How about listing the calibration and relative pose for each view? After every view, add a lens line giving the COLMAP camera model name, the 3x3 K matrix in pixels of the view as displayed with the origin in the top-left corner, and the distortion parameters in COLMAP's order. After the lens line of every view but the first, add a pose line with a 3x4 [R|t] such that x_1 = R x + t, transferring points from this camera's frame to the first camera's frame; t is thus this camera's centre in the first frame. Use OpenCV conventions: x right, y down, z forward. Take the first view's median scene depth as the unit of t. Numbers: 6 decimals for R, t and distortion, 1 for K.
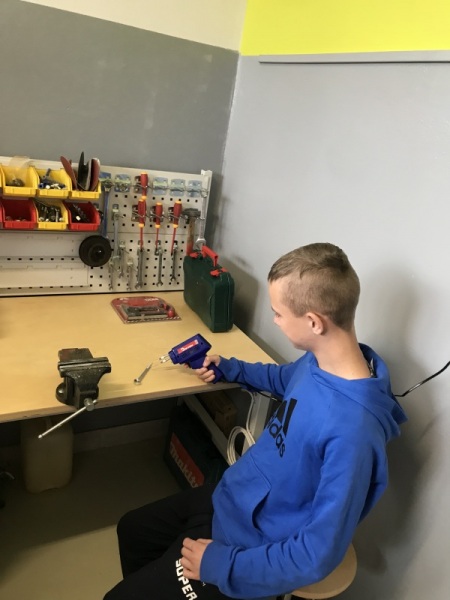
lens RADIAL K [[480.2, 0, 225.0], [0, 480.2, 300.0], [0, 0, 1]] dist [0.100739, -0.211603]
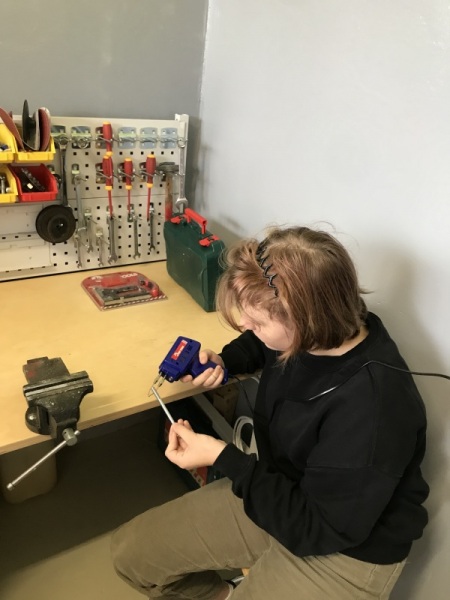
lens RADIAL K [[478.0, 0, 225.0], [0, 478.0, 300.0], [0, 0, 1]] dist [0.005469, -0.000137]
pose [[0.995387, -0.077714, 0.056255, -0.037041], [0.070596, 0.990377, 0.119038, -0.048647], [-0.064965, -0.114517, 0.991295, 0.156113]]
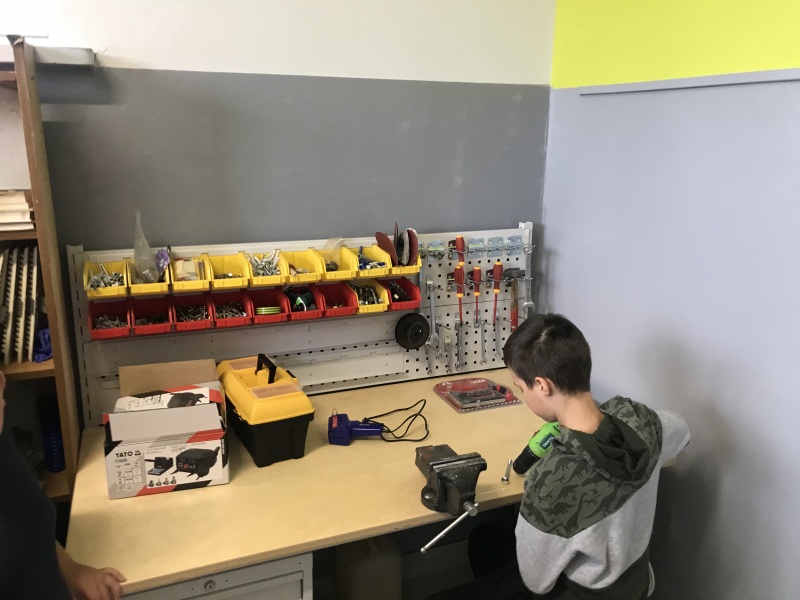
lens RADIAL K [[640.3, 0, 400.0], [0, 640.3, 300.0], [0, 0, 1]] dist [0.100739, -0.211603]
pose [[0.986267, -0.111168, -0.122147, -0.140610], [0.095762, 0.987463, -0.125483, -0.014287], [0.134565, 0.112063, 0.984548, -0.131957]]
